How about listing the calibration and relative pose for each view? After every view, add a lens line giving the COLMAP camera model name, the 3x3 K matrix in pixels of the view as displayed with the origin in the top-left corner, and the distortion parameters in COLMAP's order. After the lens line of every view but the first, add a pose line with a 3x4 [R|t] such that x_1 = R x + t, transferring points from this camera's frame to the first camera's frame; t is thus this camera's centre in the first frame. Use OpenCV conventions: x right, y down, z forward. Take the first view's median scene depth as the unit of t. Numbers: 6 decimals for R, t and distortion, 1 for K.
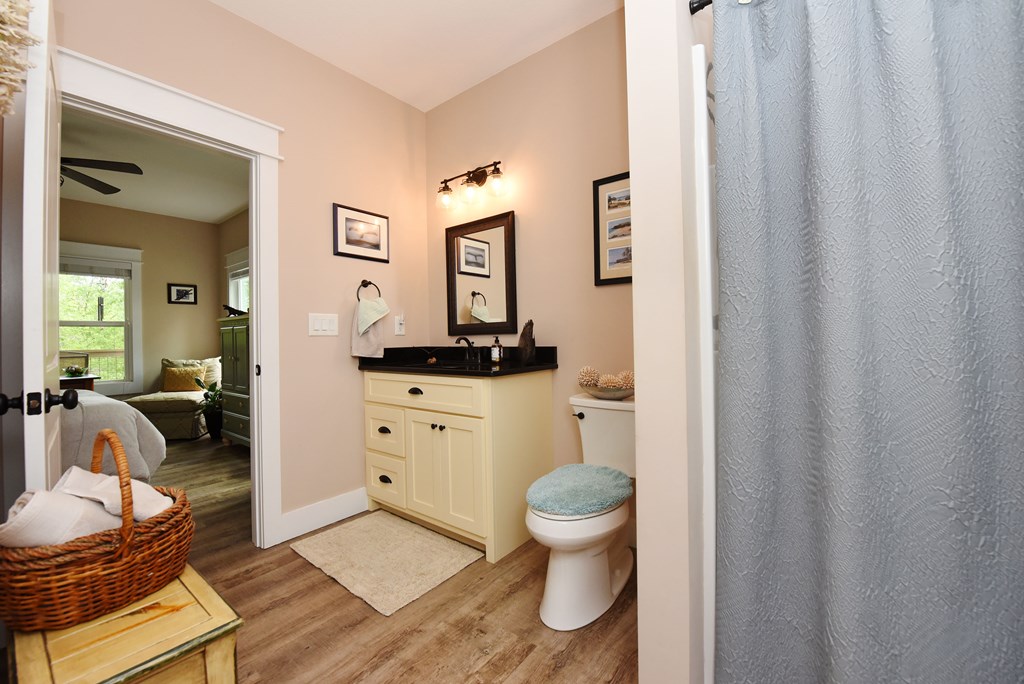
lens RADIAL K [[420.0, 0, 513.0], [0, 420.0, 334.2], [0, 0, 1]] dist [-0.000069, -0.000078]
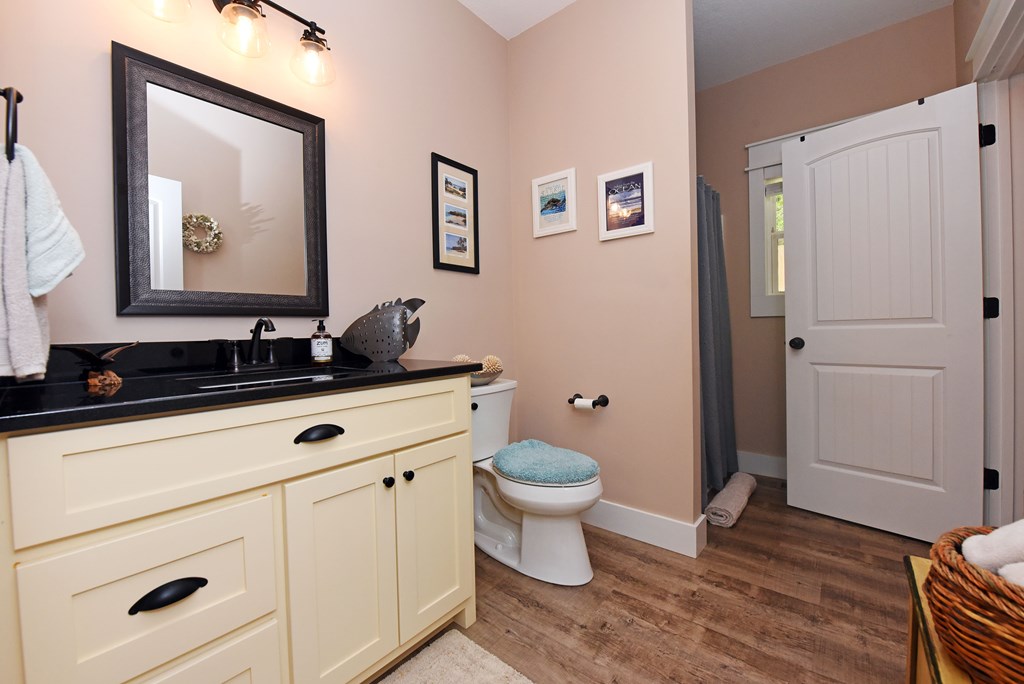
lens RADIAL K [[413.9, 0, 515.8], [0, 413.9, 337.9], [0, 0, 1]] dist [-0.018571, -0.000367]
pose [[0.008606, 0.002183, 0.999961, -0.700039], [0.012404, 0.999920, -0.002290, 0.039870], [-0.999886, 0.012423, 0.008578, 0.824804]]
